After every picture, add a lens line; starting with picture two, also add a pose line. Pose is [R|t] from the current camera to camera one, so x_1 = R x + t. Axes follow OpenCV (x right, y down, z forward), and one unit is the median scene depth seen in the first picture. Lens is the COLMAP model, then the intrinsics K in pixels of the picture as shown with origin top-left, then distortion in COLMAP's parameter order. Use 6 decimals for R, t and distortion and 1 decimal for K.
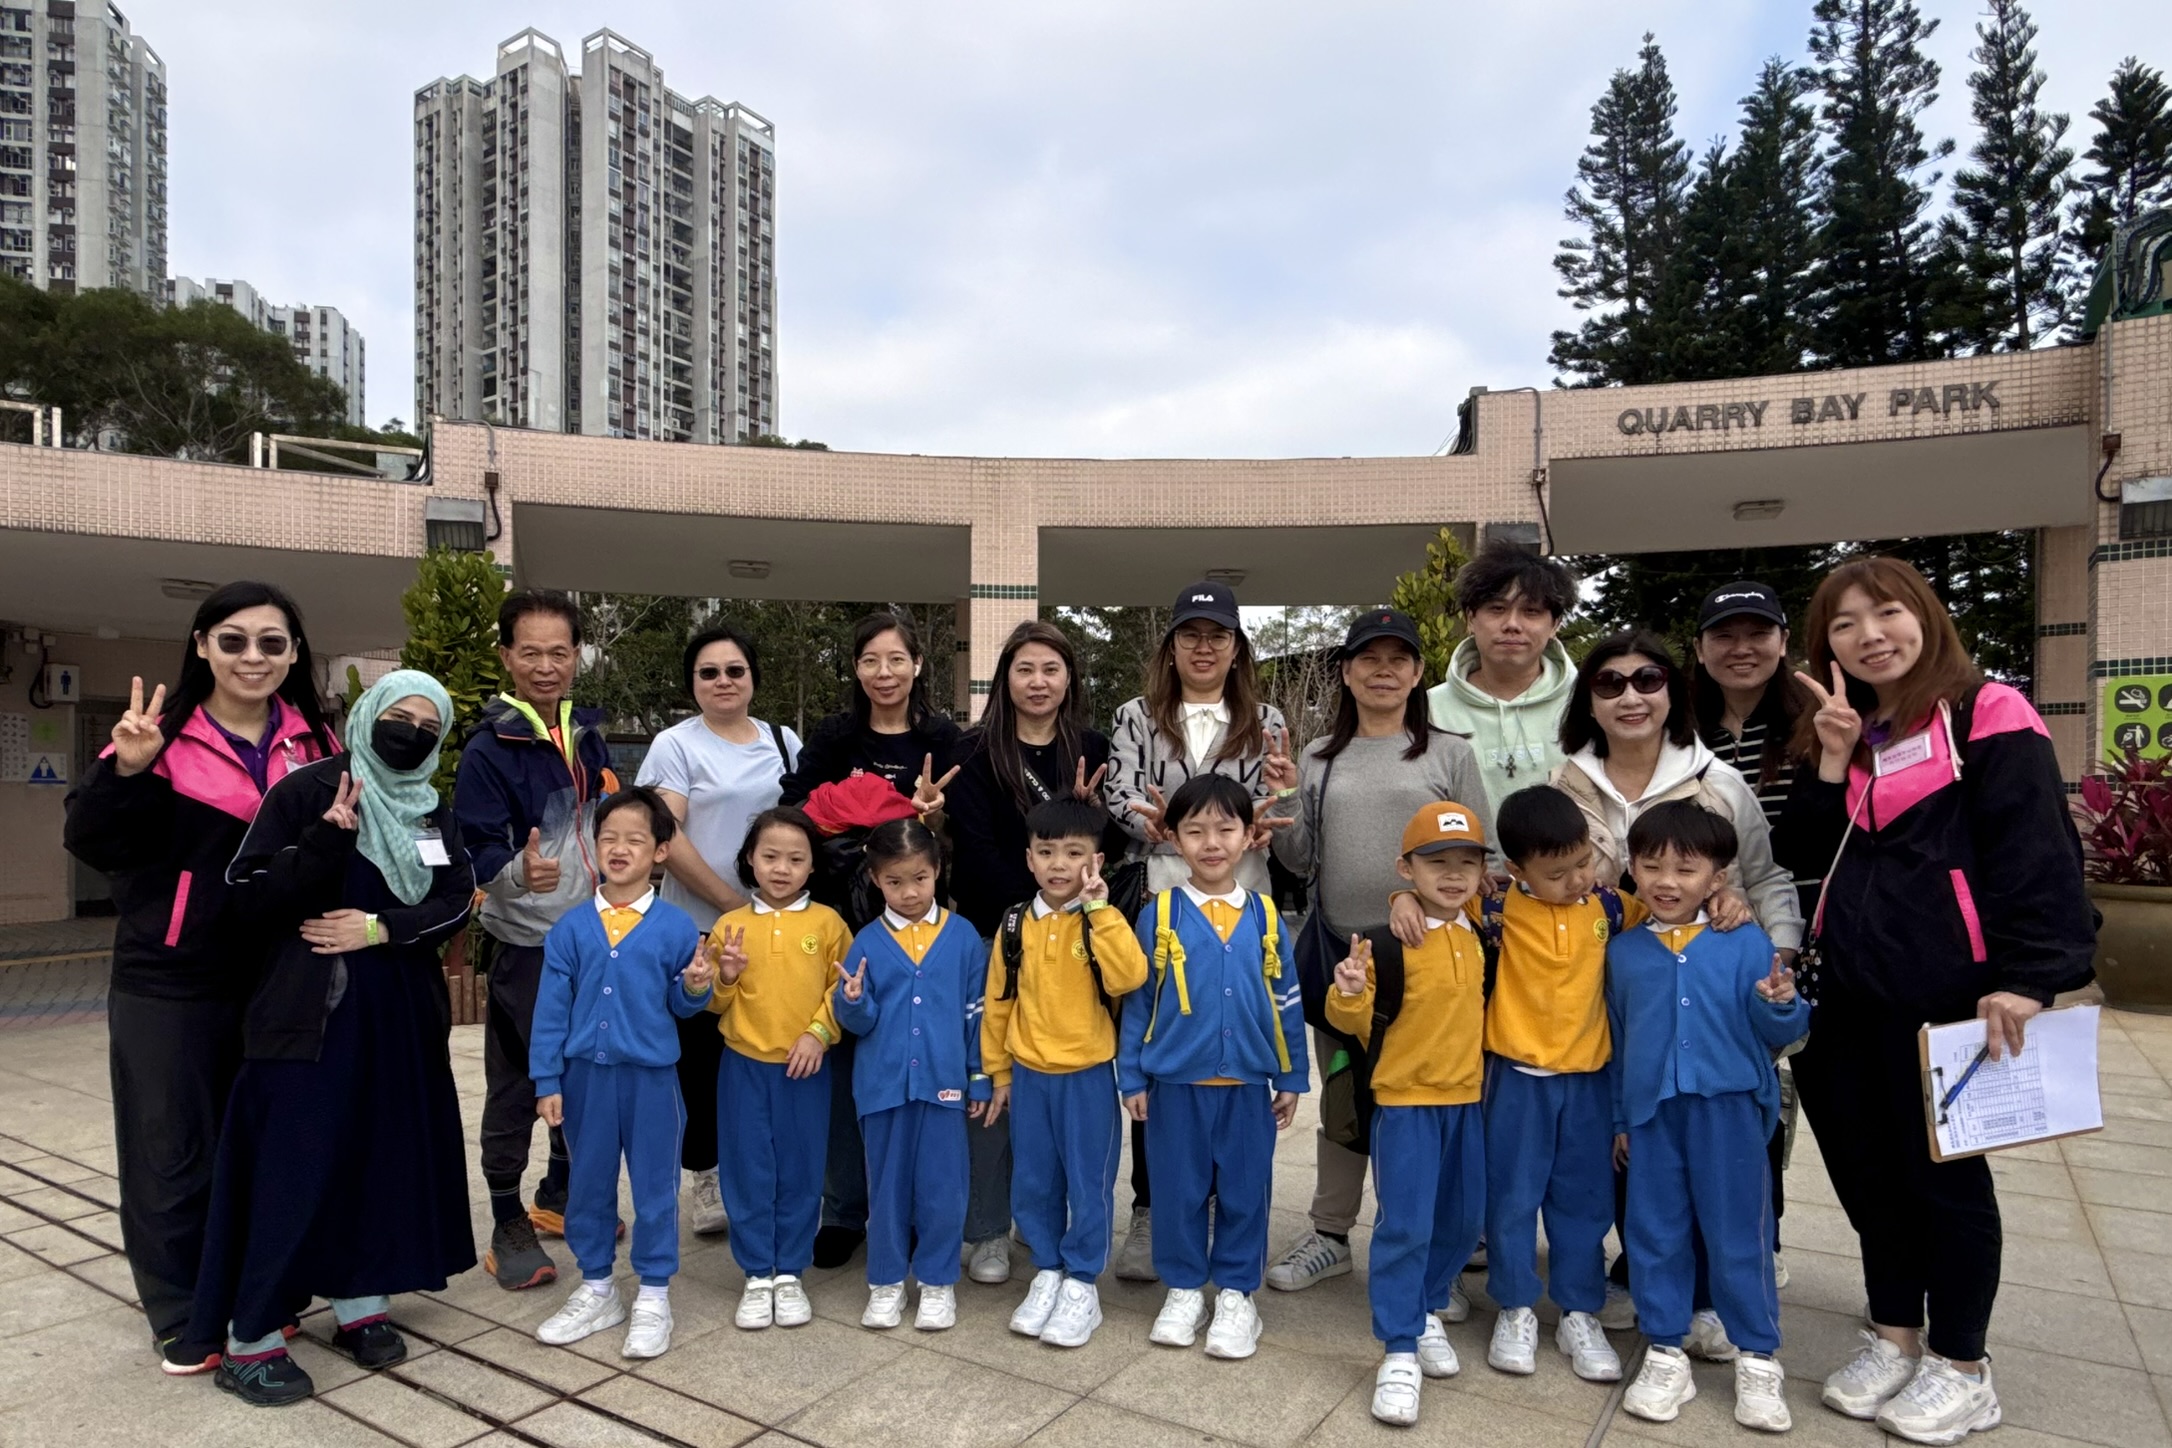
lens RADIAL K [[1283.8, 0, 1036.3], [0, 1283.8, 817.6], [0, 0, 1]] dist [-0.011505, 0.003936]
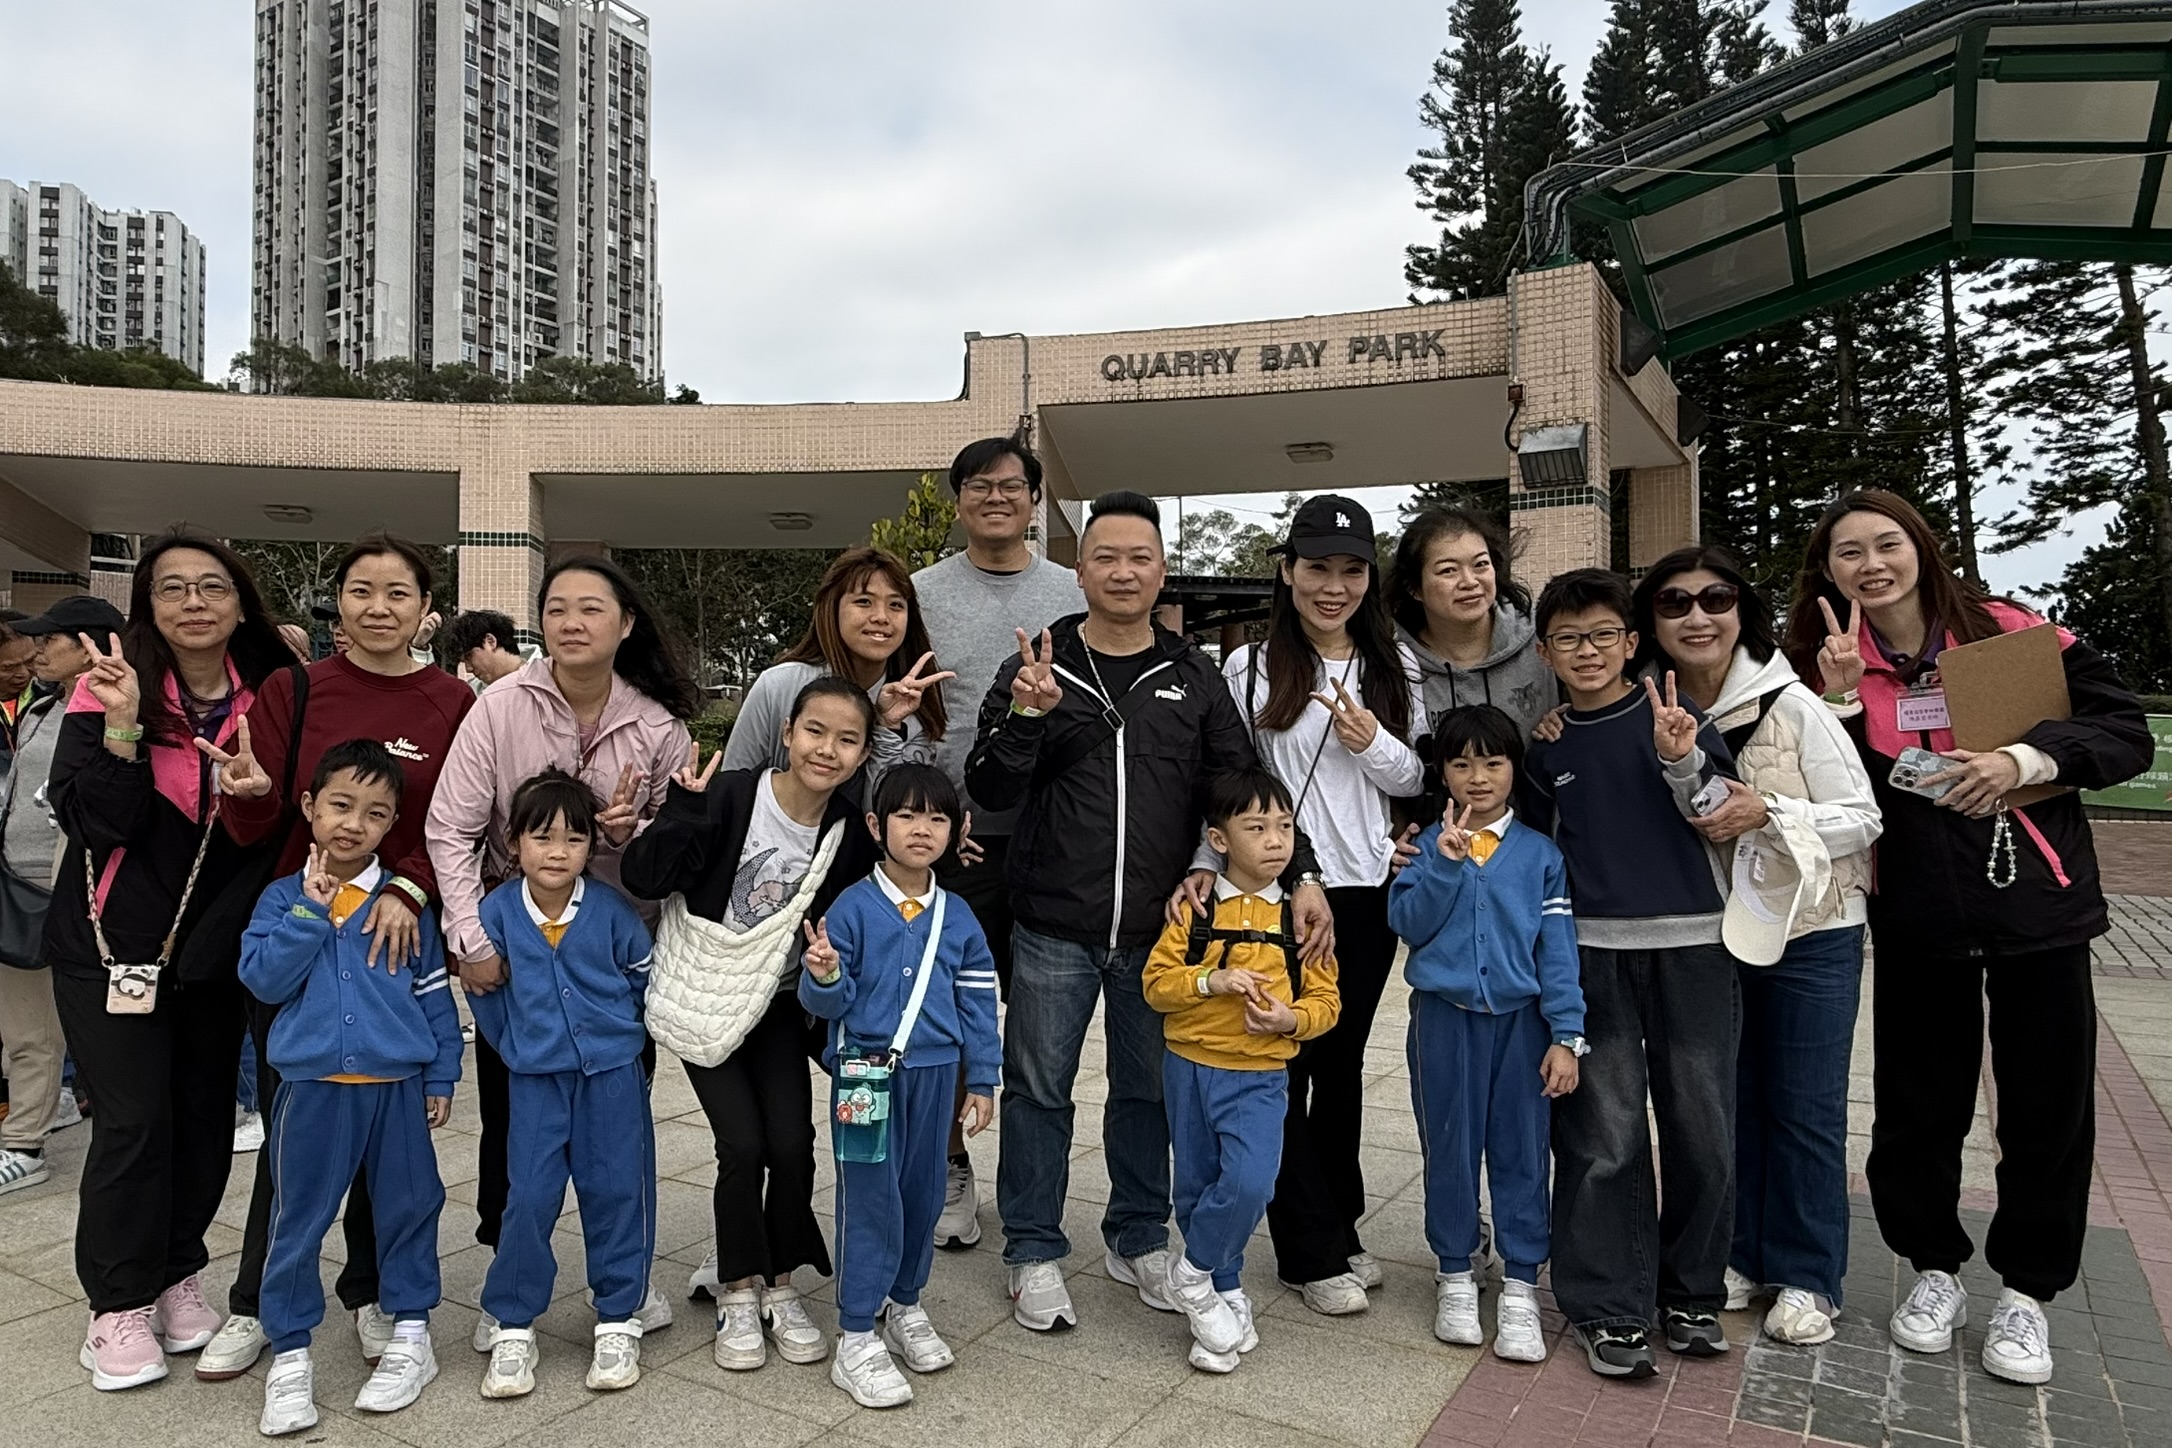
lens RADIAL K [[1433.0, 0, 964.8], [0, 1433.0, 714.4], [0, 0, 1]] dist [-0.008106, 0.006497]
pose [[0.999989, 0.000639, -0.004703, 0.133057], [-0.000825, 0.999217, -0.039565, 0.001101], [0.004674, 0.039569, 0.999206, -0.037275]]
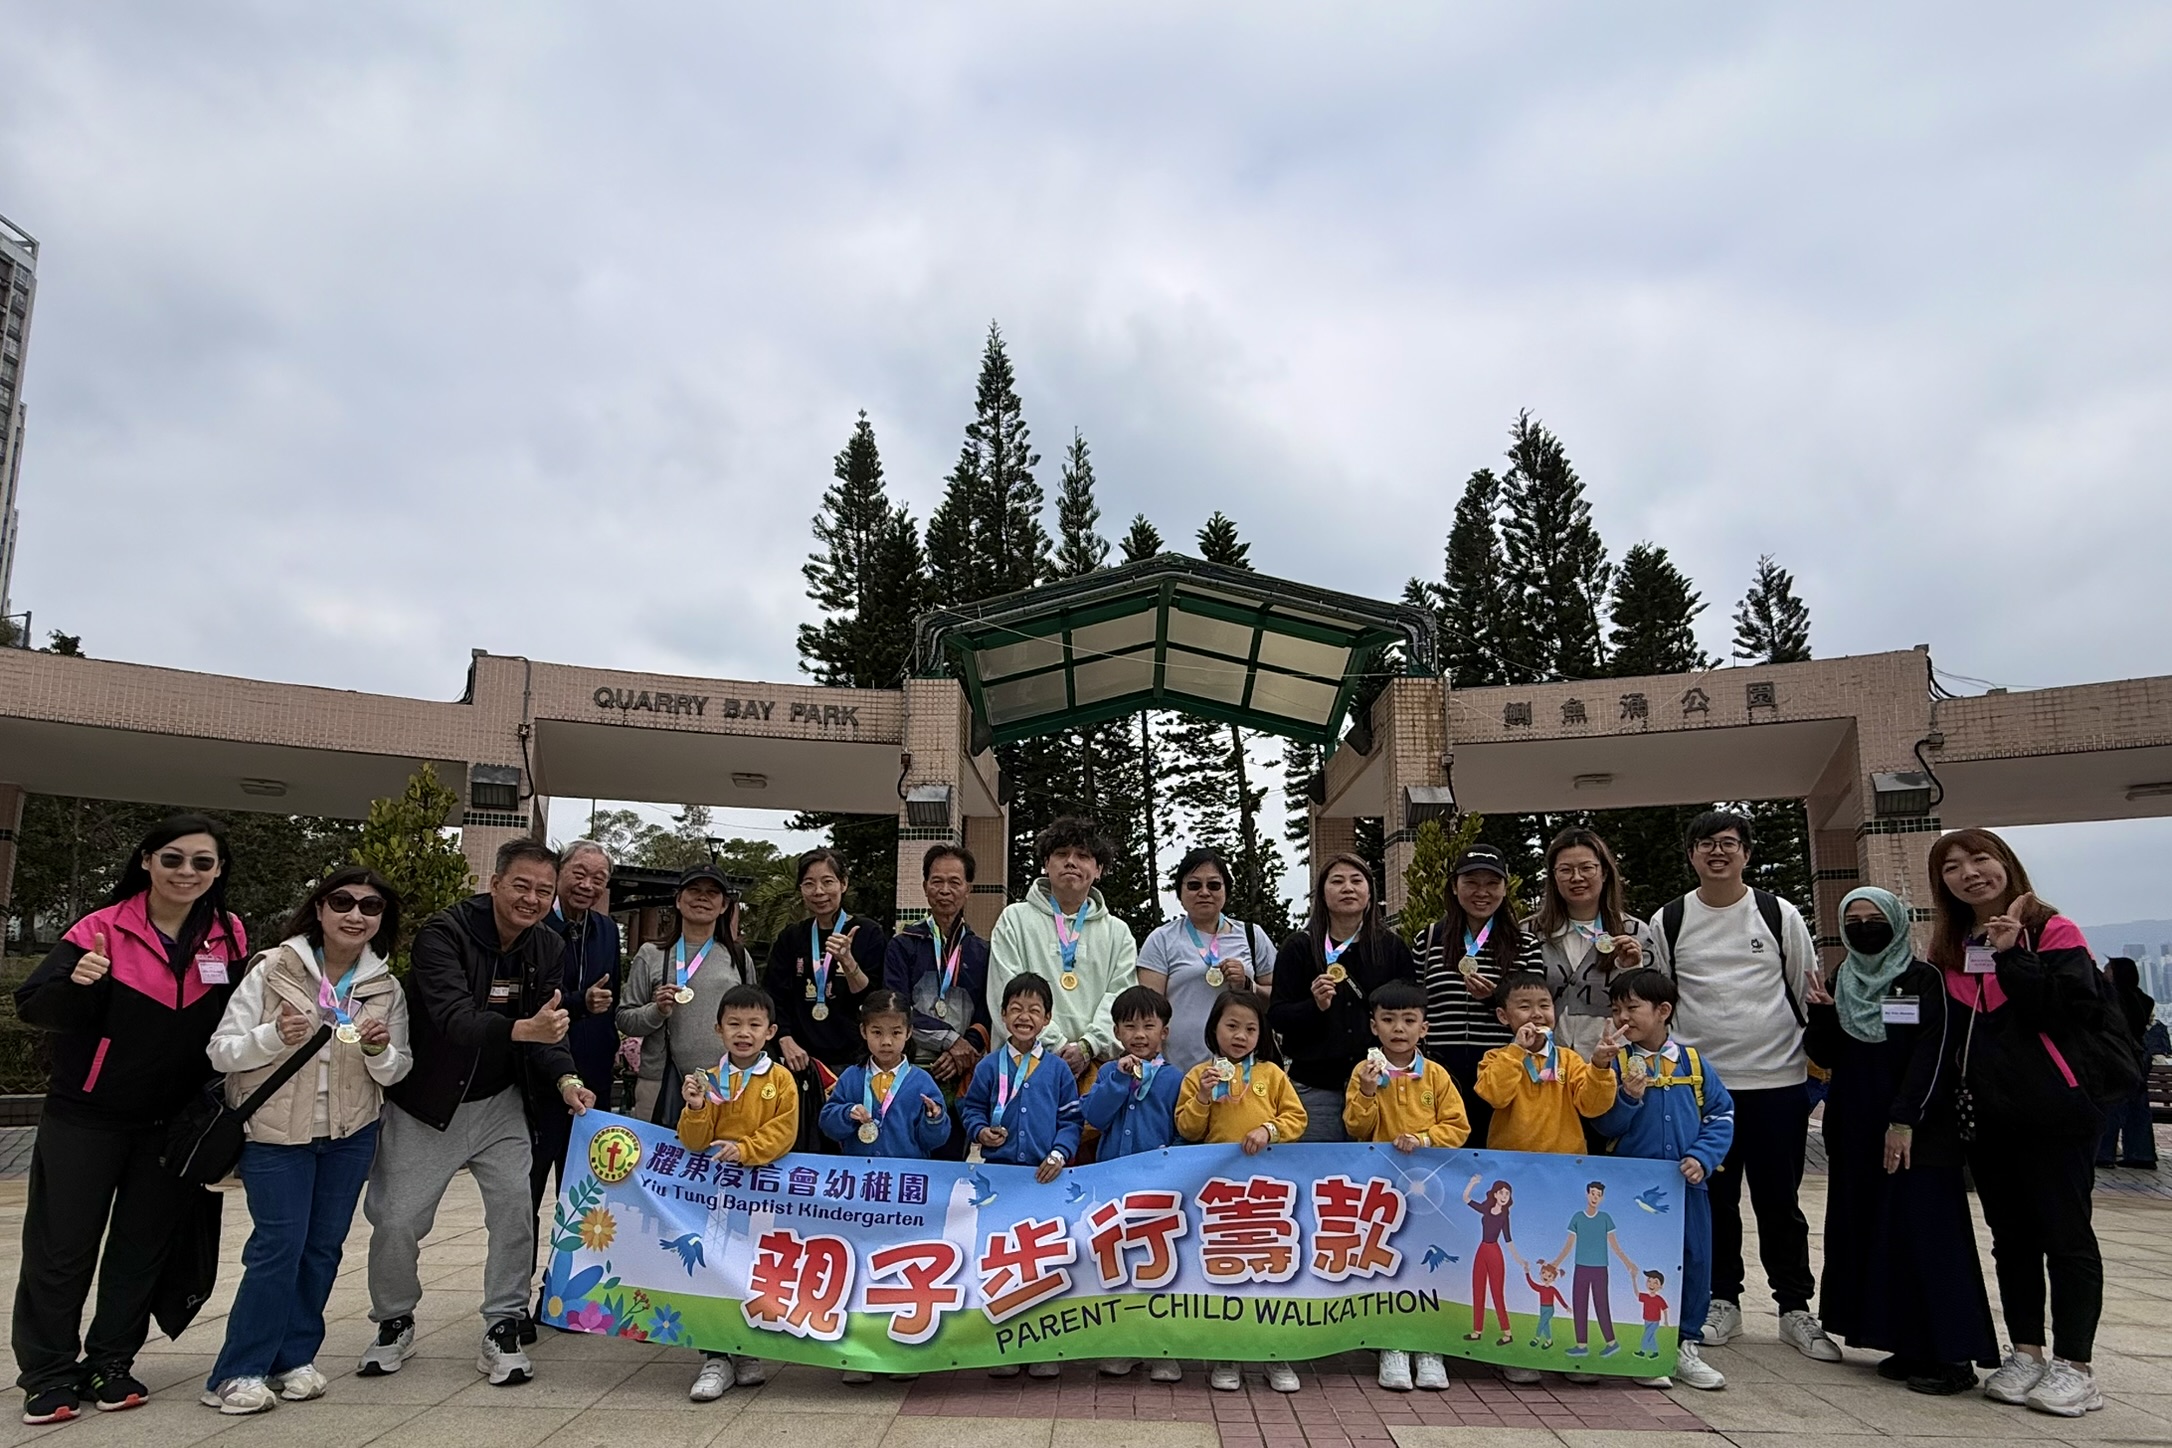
lens RADIAL K [[1185.5, 0, 1076.9], [0, 1185.5, 877.5], [0, 0, 1]] dist [-0.012773, 0.001832]
pose [[0.852181, 0.073021, 0.518127, 0.102733], [-0.003398, 0.990966, -0.134071, 0.005993], [-0.523236, 0.112492, 0.844730, -0.071217]]
